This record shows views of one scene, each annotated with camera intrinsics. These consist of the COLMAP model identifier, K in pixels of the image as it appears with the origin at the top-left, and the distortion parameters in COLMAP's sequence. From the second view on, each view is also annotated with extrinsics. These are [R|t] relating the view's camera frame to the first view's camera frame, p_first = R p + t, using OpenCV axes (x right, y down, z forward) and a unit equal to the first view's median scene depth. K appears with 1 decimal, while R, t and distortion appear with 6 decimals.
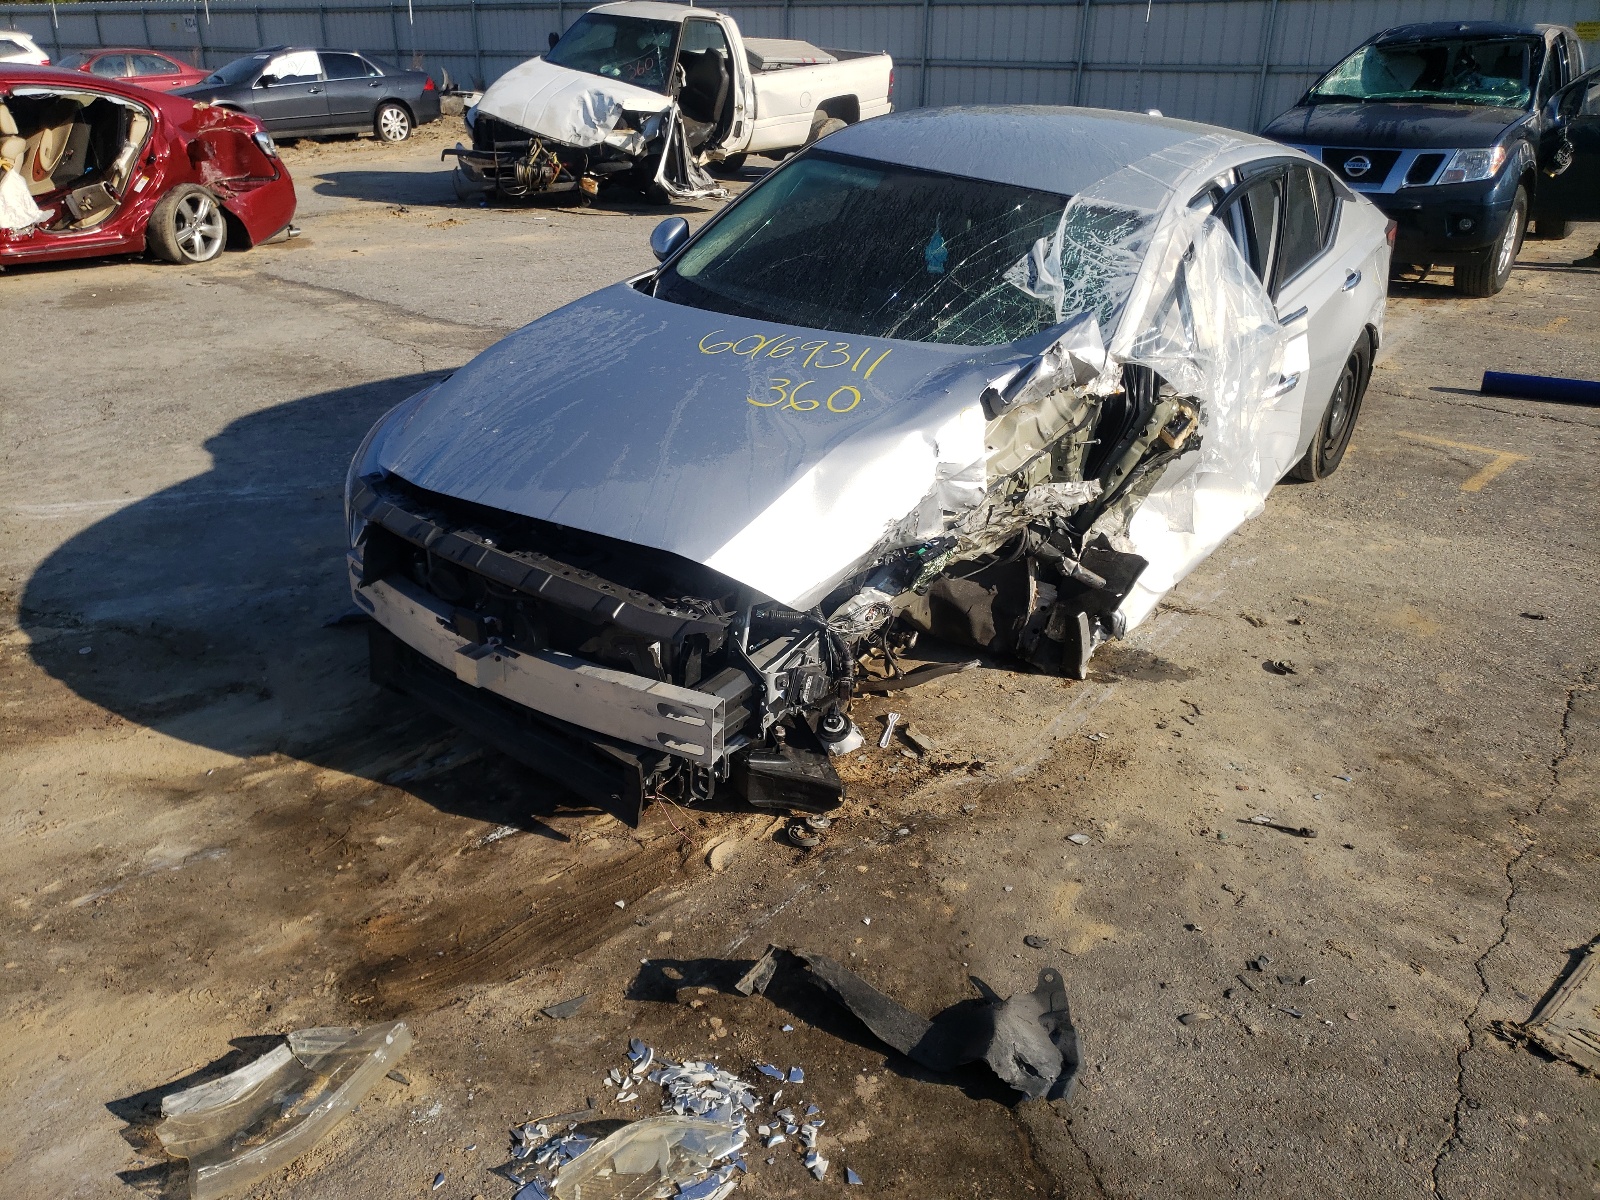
lens RADIAL K [[1258.4, 0, 774.9], [0, 1258.4, 561.3], [0, 0, 1]] dist [0.001525, 0.020712]
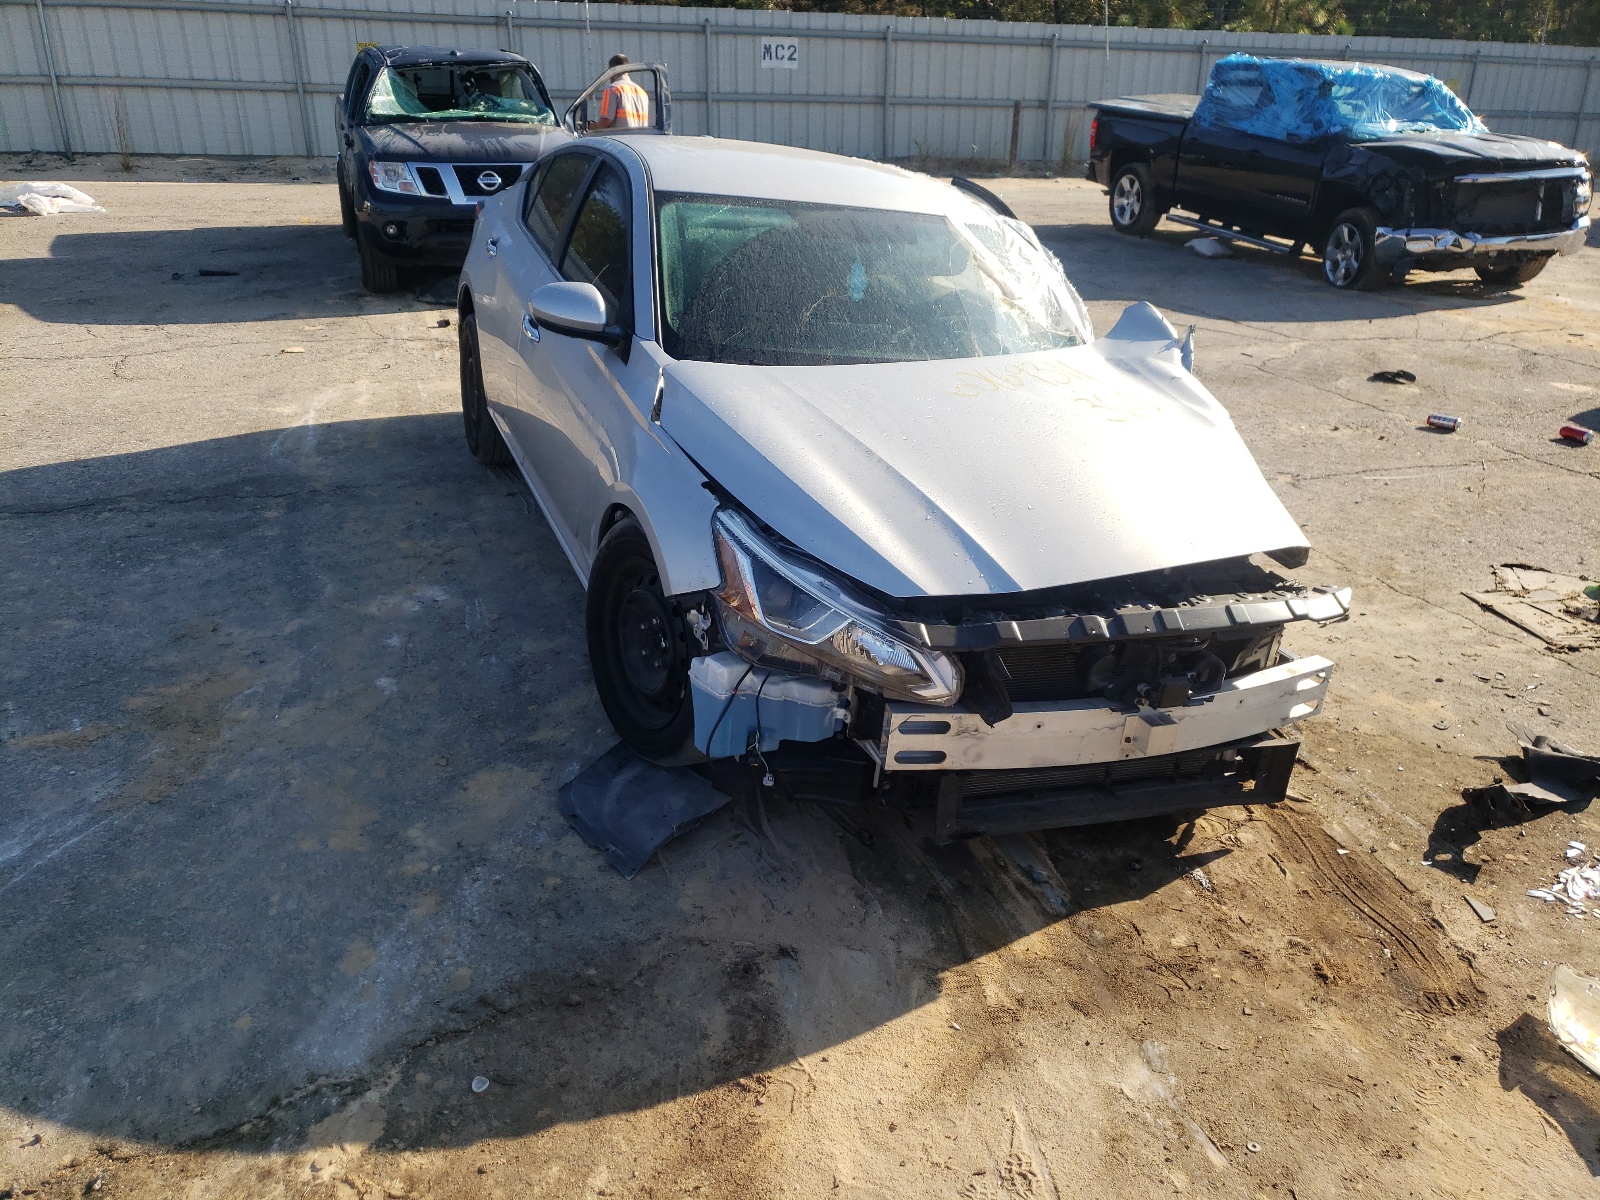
lens RADIAL K [[1258.4, 0, 787.6], [0, 1258.4, 607.7], [0, 0, 1]] dist [0.001525, 0.020712]
pose [[0.537662, -0.321846, 0.779317, -0.902646], [0.301322, 0.936588, 0.178910, -0.217064], [-0.787480, 0.138633, 0.600547, 0.505059]]
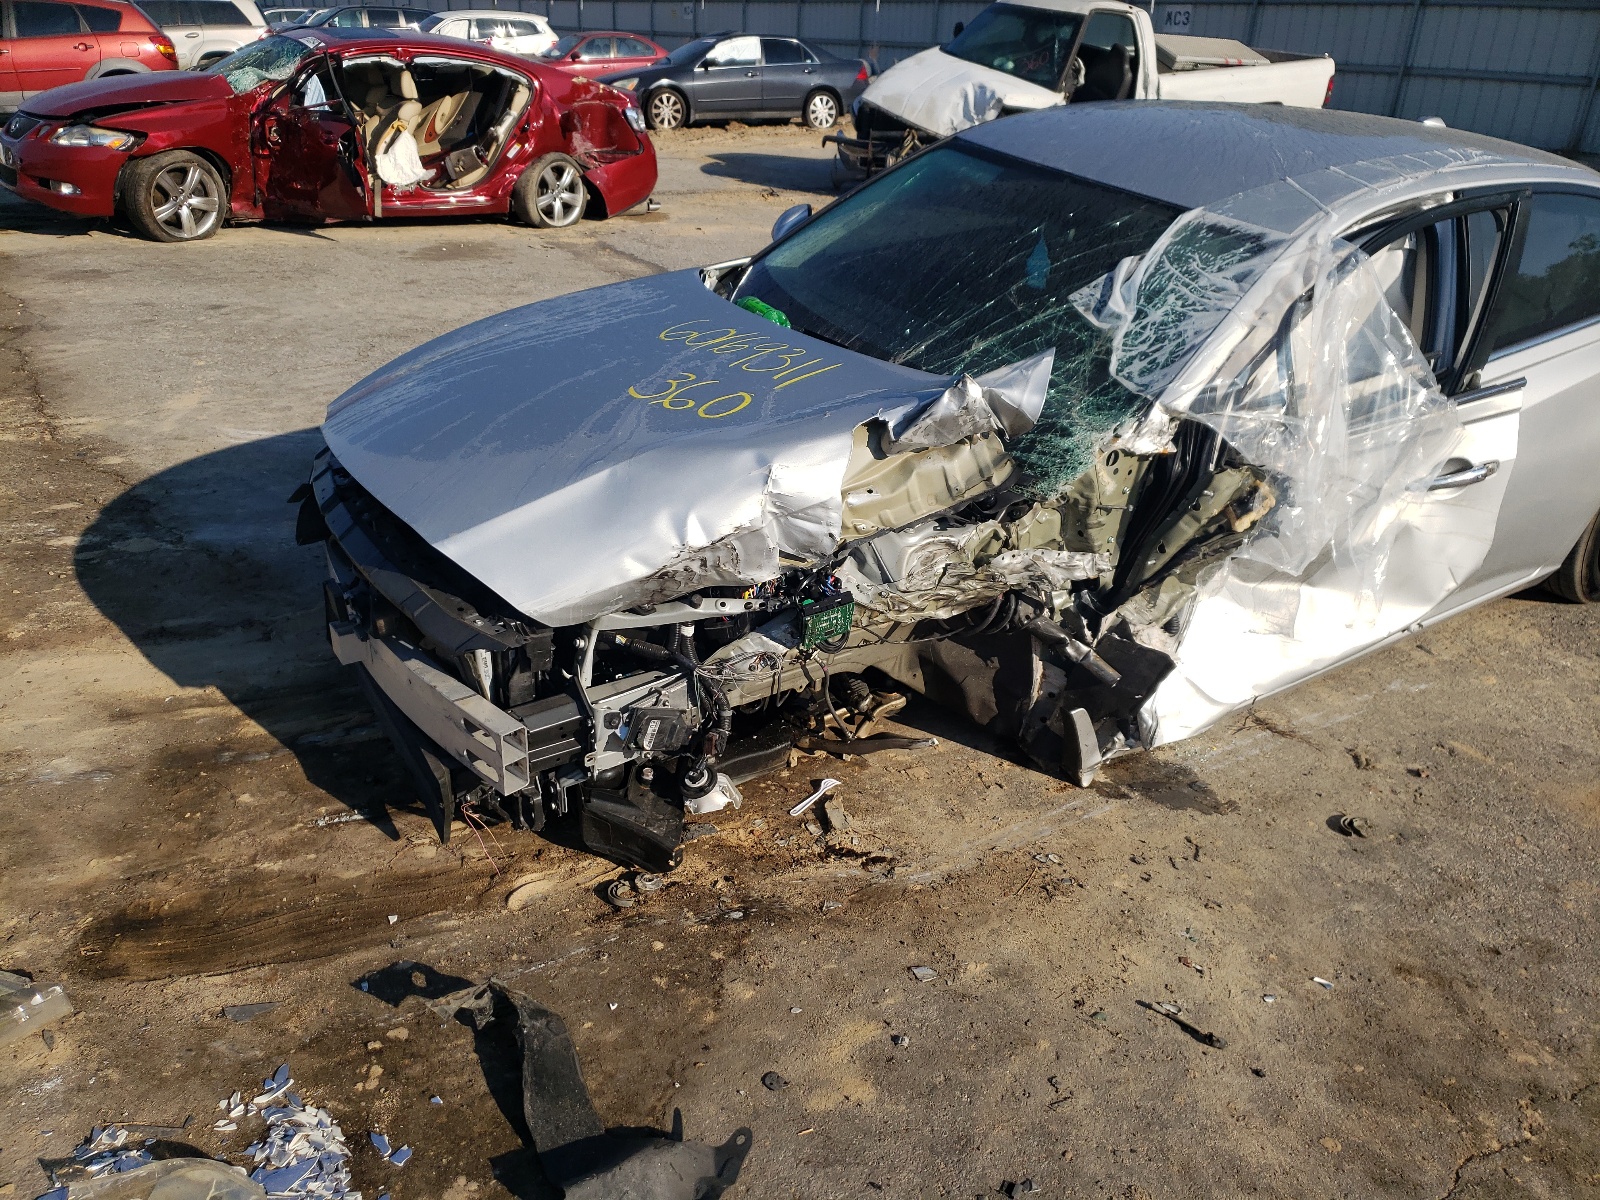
lens RADIAL K [[1258.4, 0, 806.4], [0, 1258.4, 597.1], [0, 0, 1]] dist [0.001525, 0.020712]
pose [[0.940759, 0.164979, -0.296233, 0.303312], [-0.157691, 0.986297, 0.048505, -0.043381], [0.300176, 0.001082, 0.953883, 0.148387]]
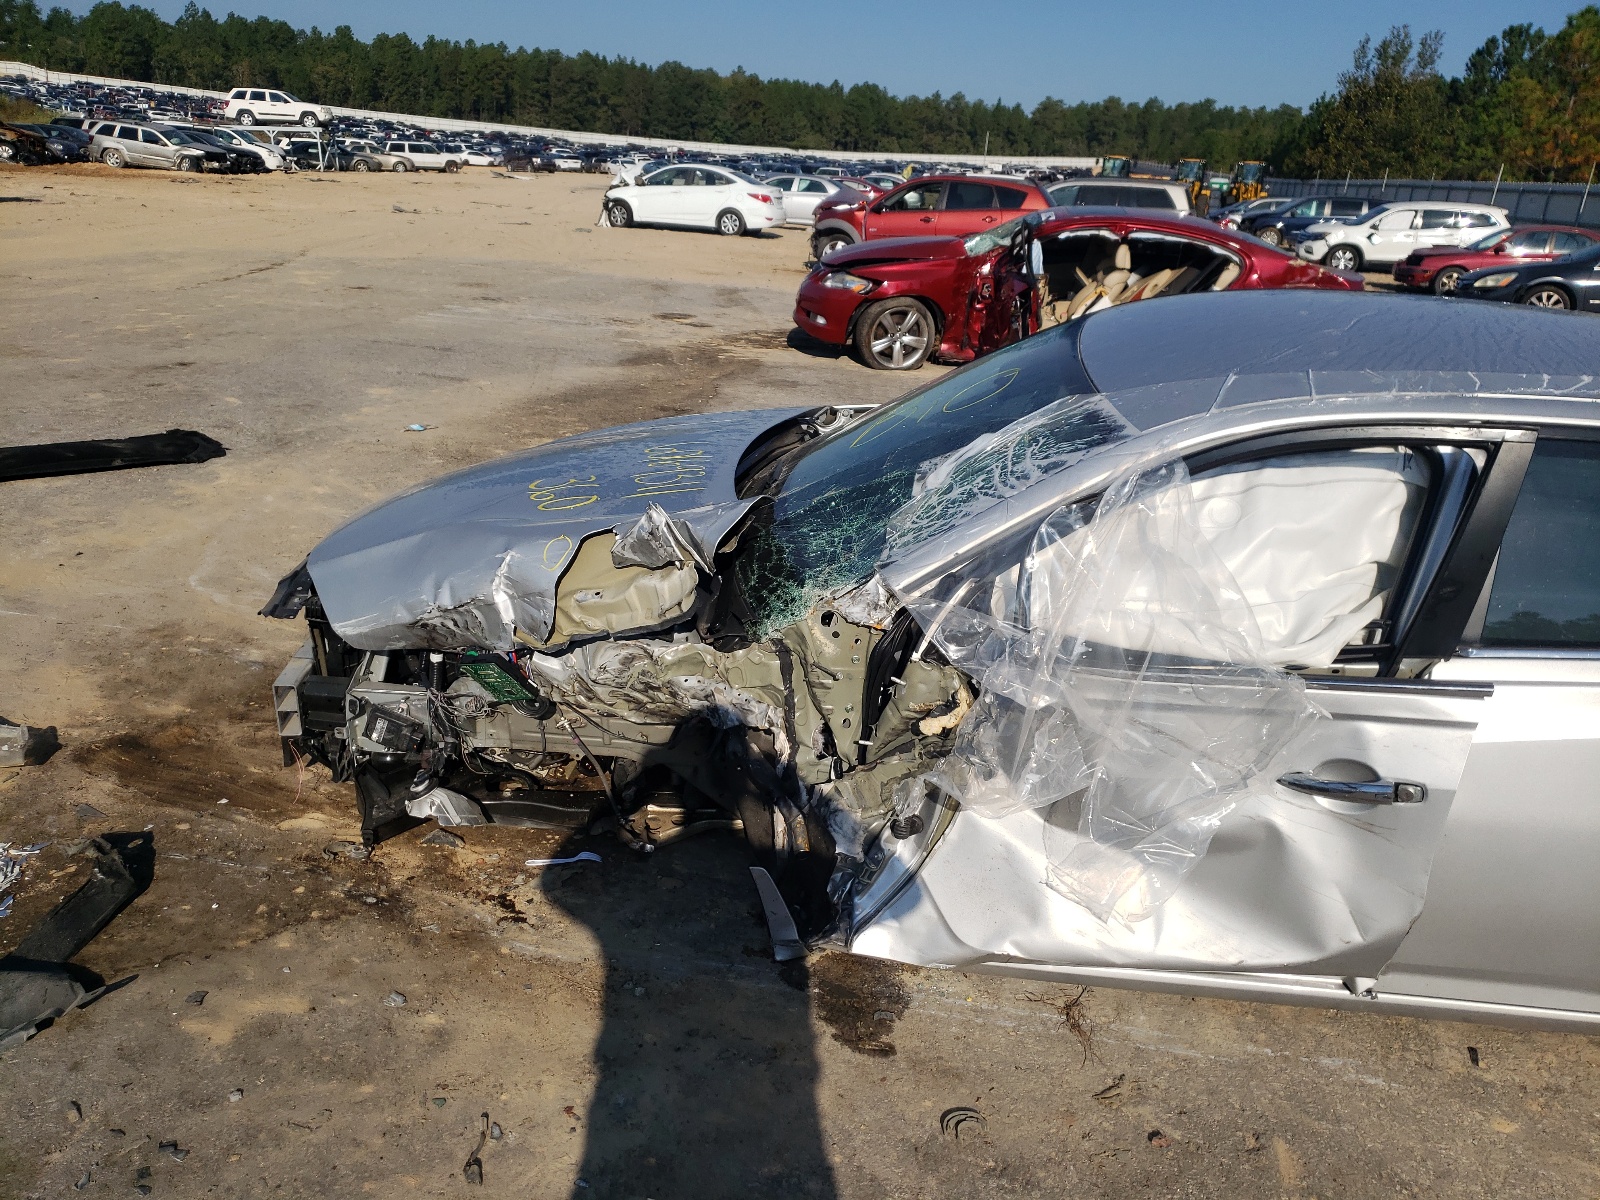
lens RADIAL K [[1258.4, 0, 810.0], [0, 1258.4, 604.7], [0, 0, 1]] dist [0.001525, 0.020712]
pose [[0.468797, 0.312961, -0.826005, 0.846185], [-0.390610, 0.912177, 0.123921, -0.217927], [0.792246, 0.264552, 0.549872, 0.538685]]
